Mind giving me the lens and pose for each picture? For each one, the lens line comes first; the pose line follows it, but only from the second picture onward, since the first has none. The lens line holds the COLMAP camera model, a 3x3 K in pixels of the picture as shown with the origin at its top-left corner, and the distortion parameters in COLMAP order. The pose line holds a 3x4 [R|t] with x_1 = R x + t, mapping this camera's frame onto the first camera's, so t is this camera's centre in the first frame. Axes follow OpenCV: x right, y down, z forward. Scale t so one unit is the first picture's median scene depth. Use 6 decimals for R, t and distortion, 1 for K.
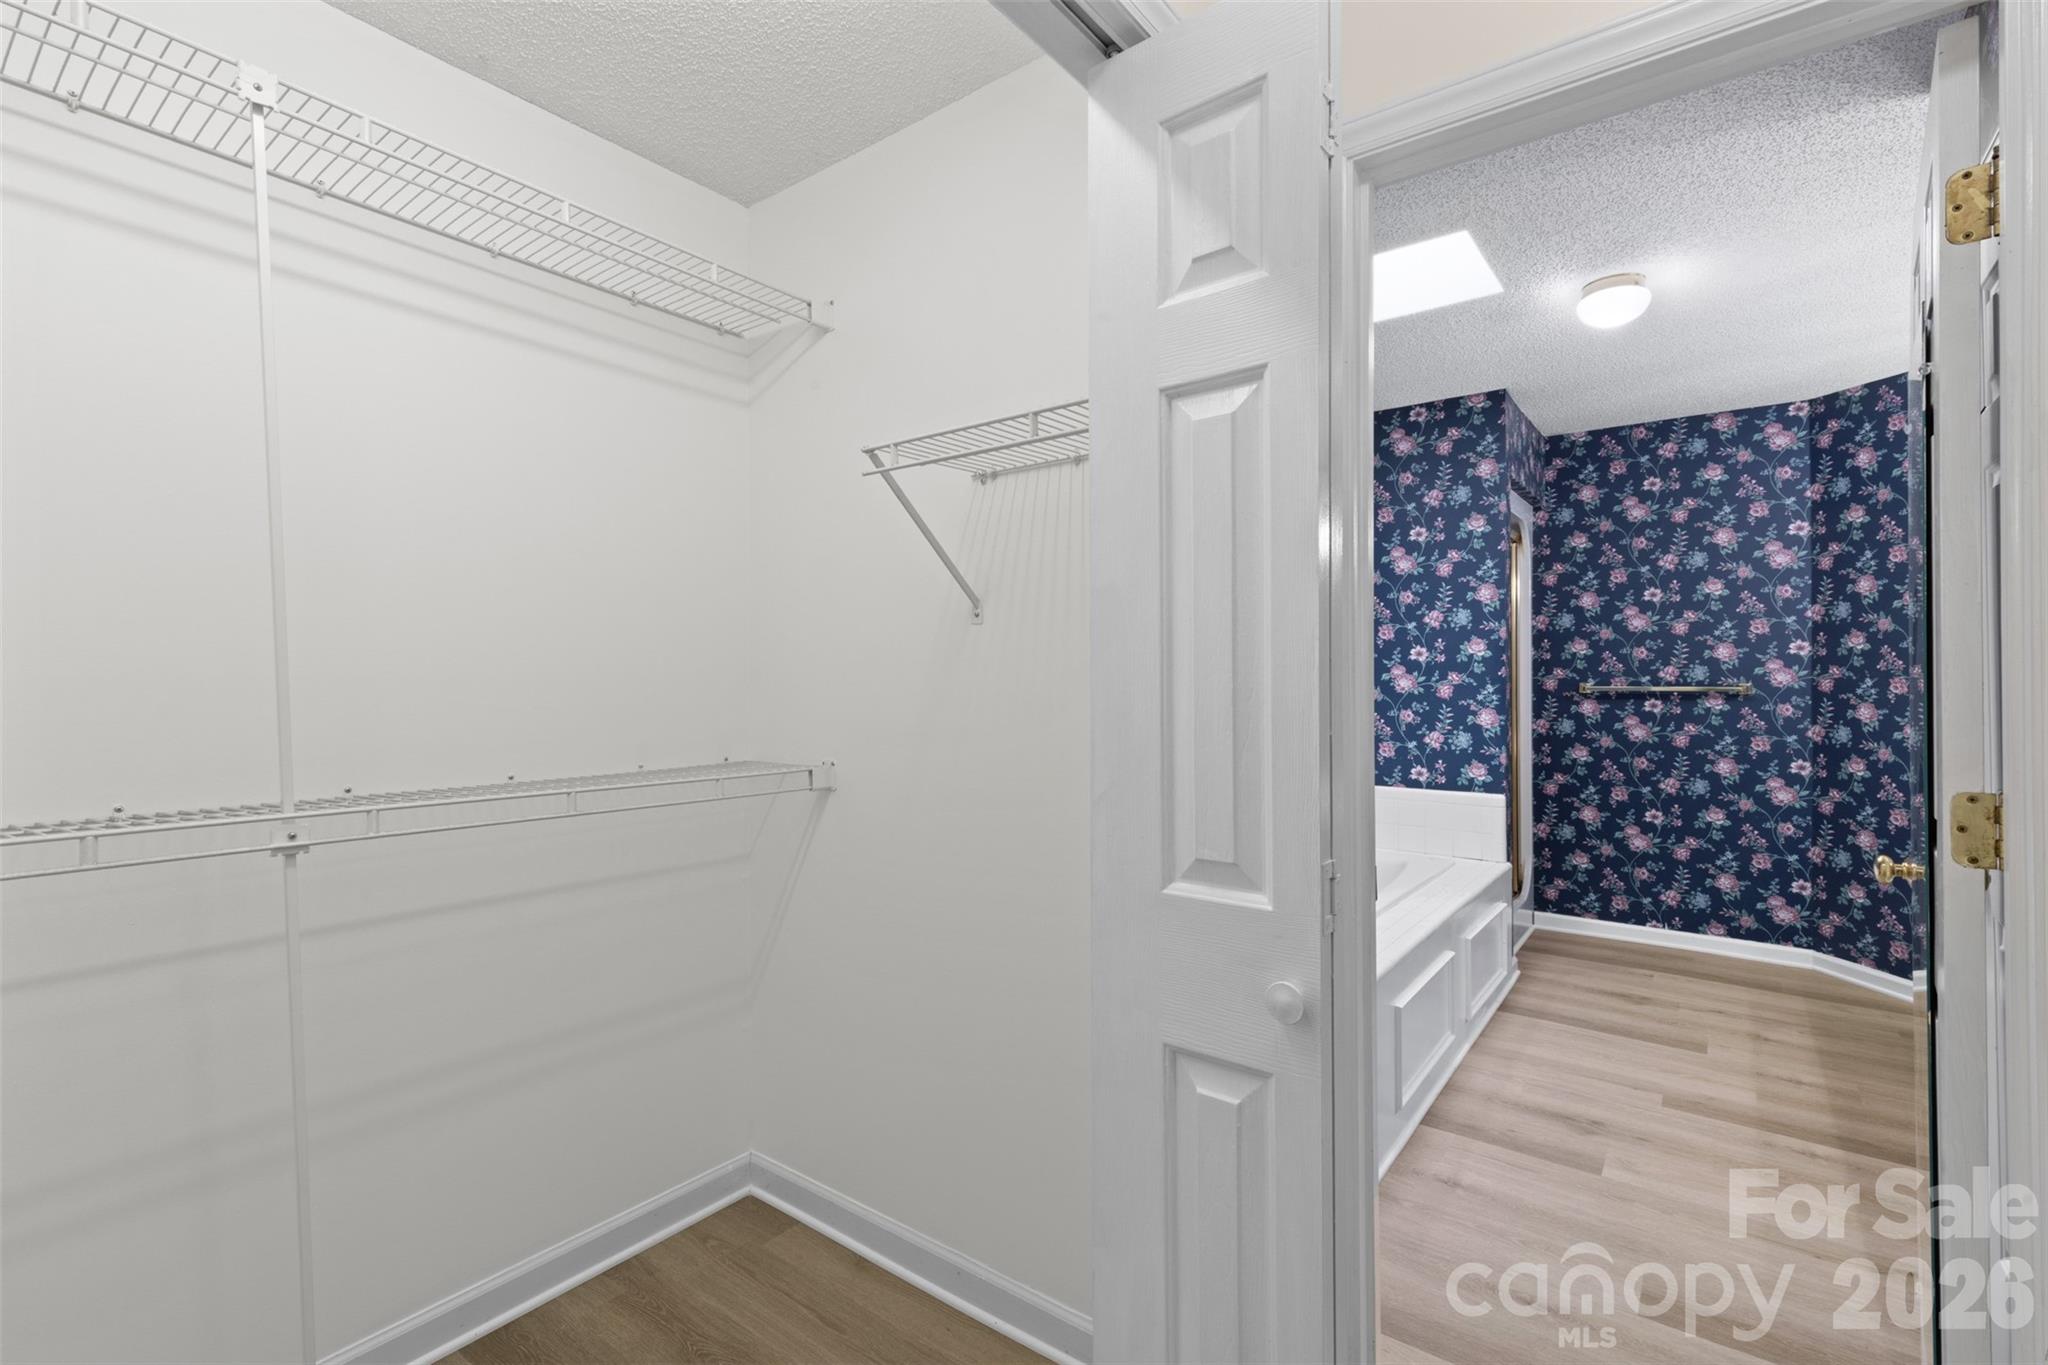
lens RADIAL K [[910.2, 0, 1049.5], [0, 910.2, 675.9], [0, 0, 1]] dist [0.006521, -0.001086]
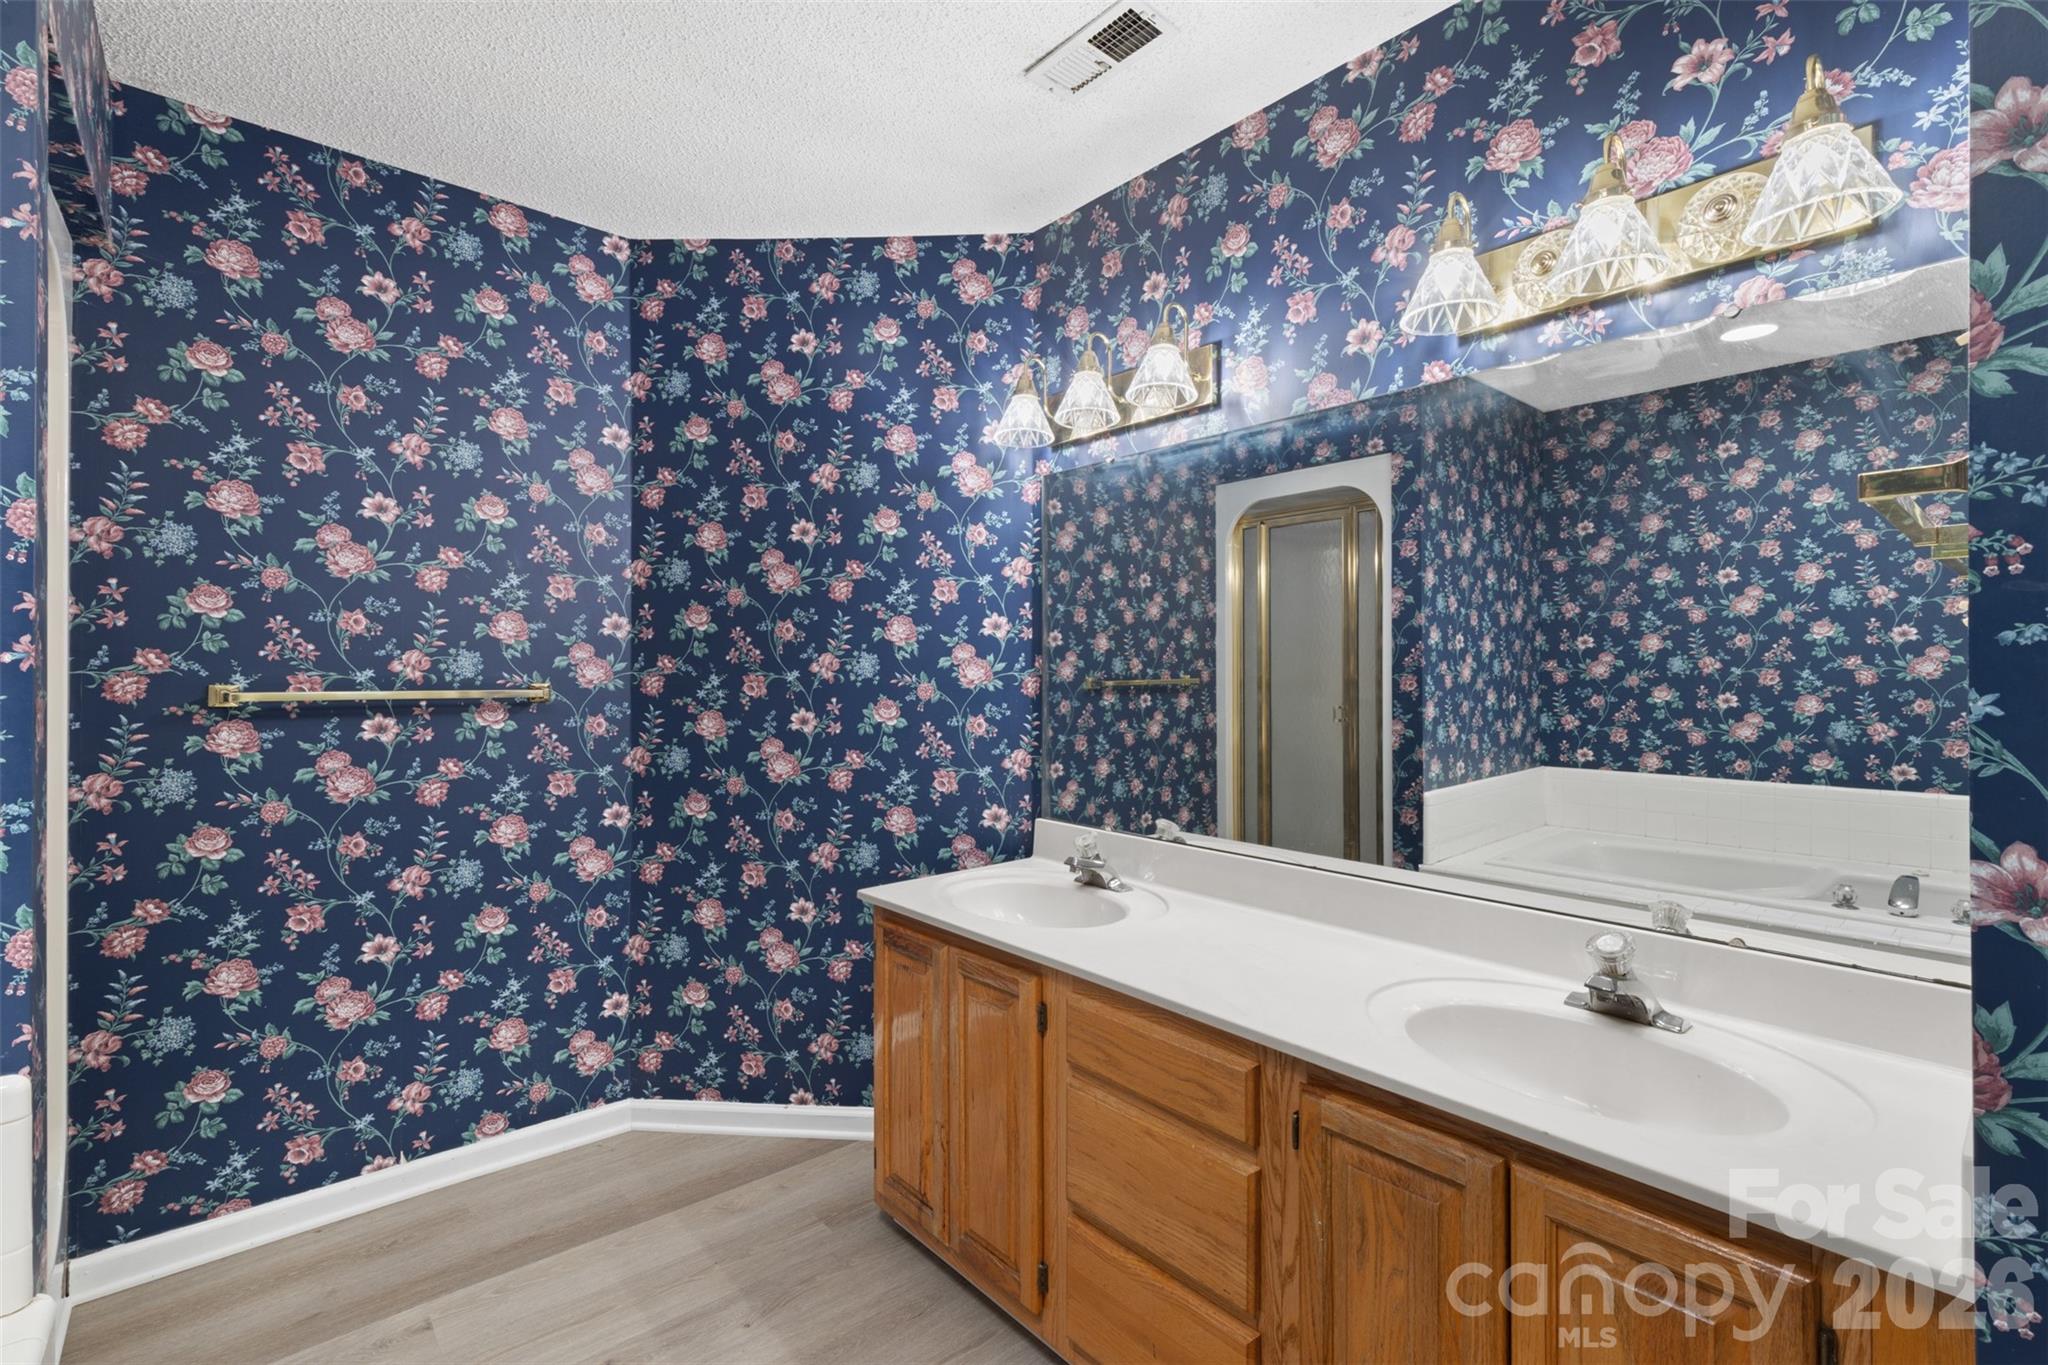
lens RADIAL K [[910.2, 0, 1021.3], [0, 910.2, 671.8], [0, 0, 1]] dist [0.006521, -0.001086]
pose [[0.210309, 0.002681, 0.977631, 0.258862], [-0.005536, 0.999983, -0.001551, 0.000213], [-0.977619, -0.005086, 0.210321, 0.582089]]
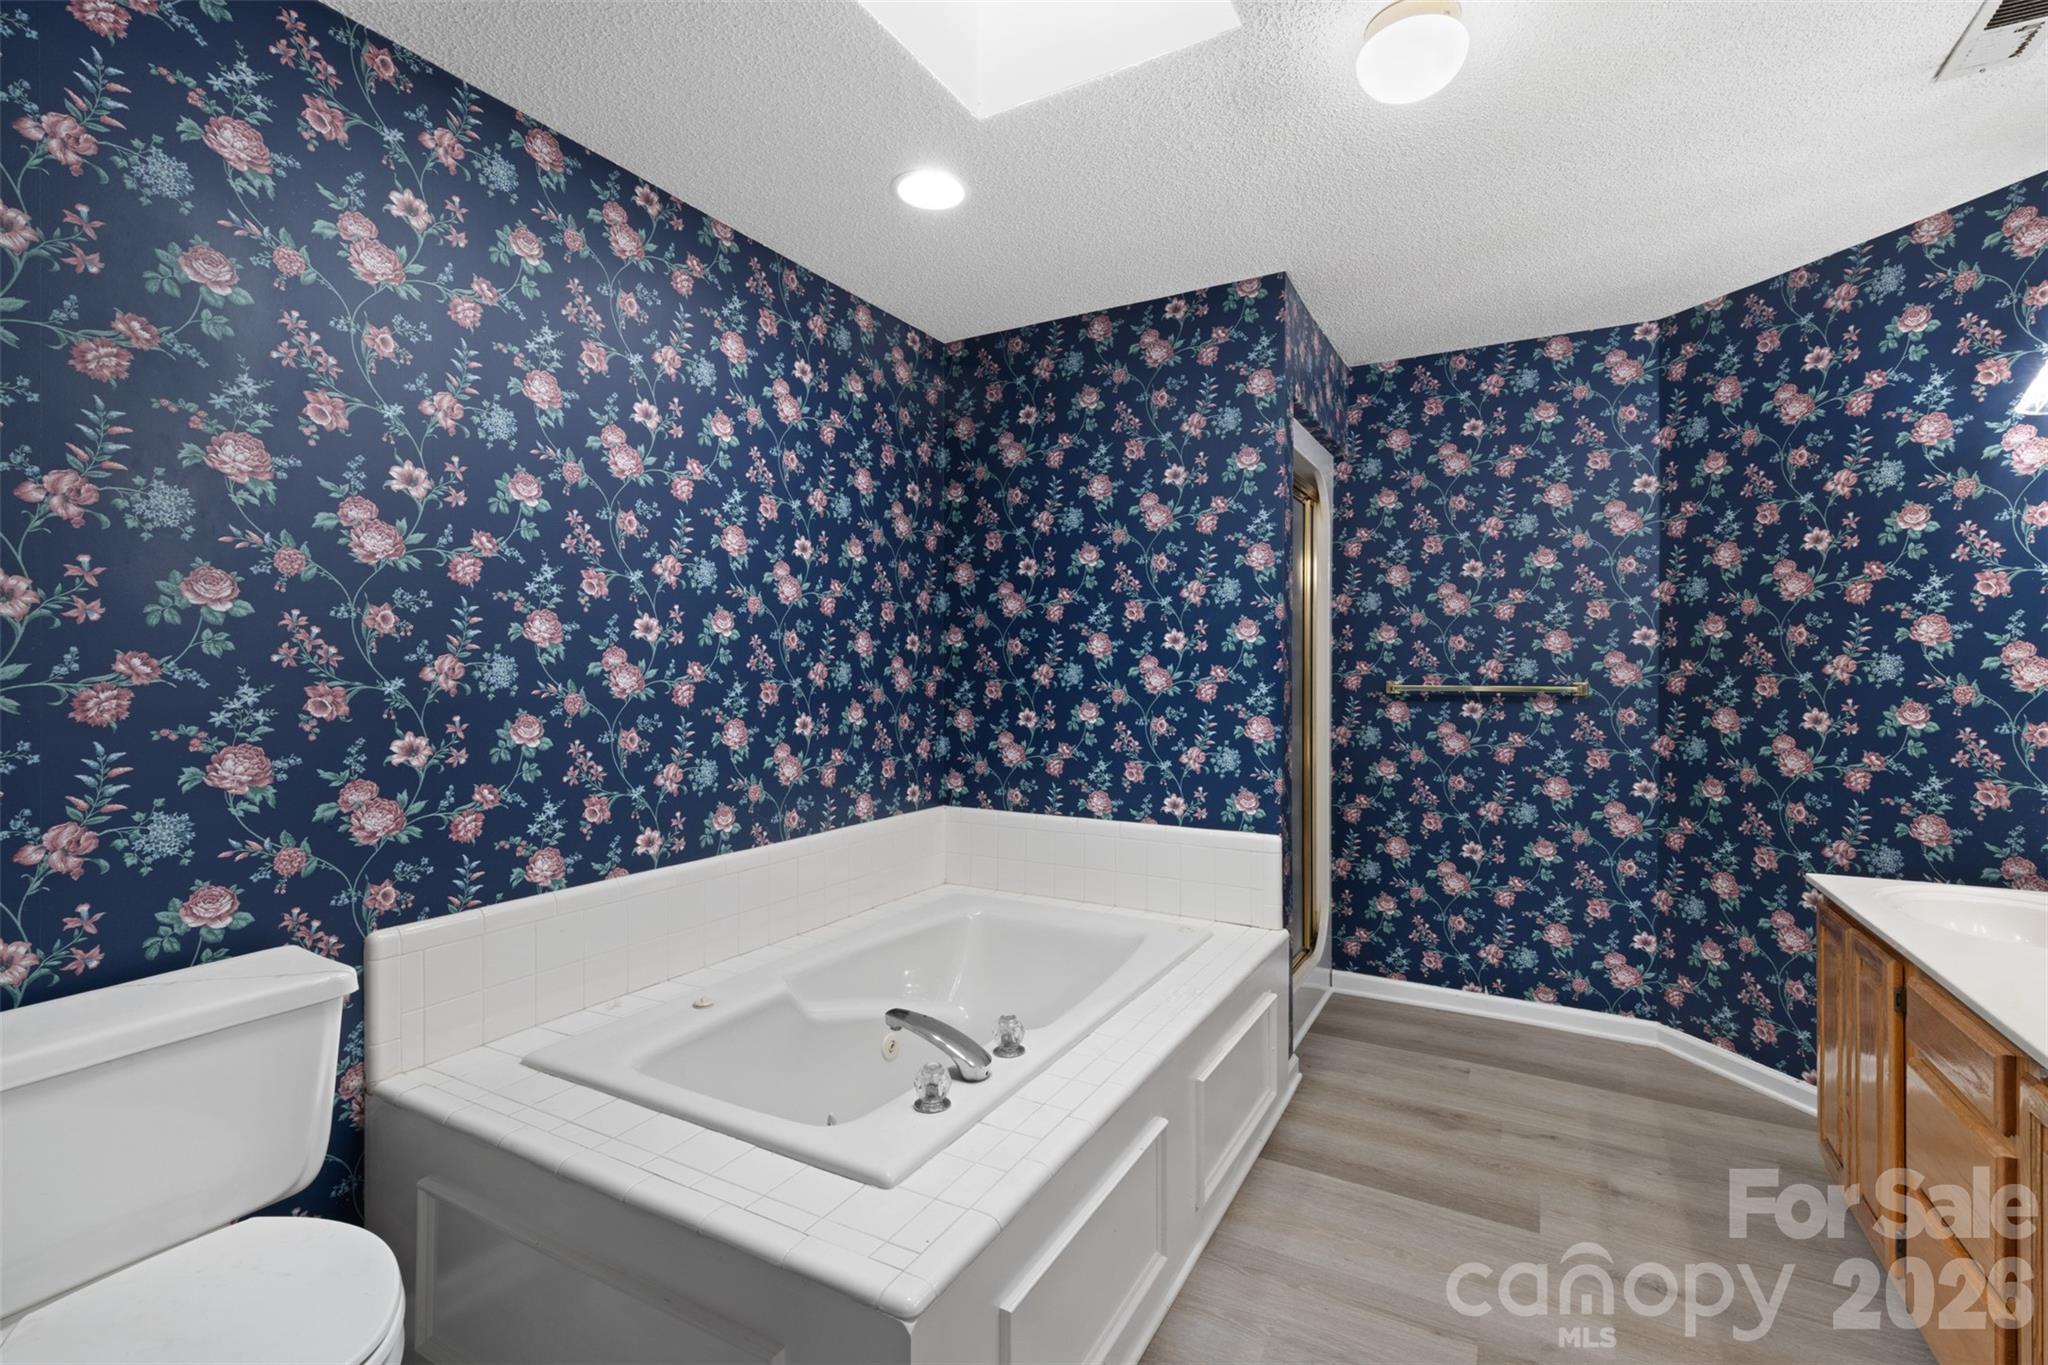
lens RADIAL K [[910.2, 0, 1043.3], [0, 910.2, 675.9], [0, 0, 1]] dist [0.006521, -0.001086]
pose [[0.990229, 0.003512, 0.139406, 0.196901], [-0.004311, 0.999976, 0.005424, 0.000716], [-0.139384, -0.005972, 0.990220, 0.290661]]
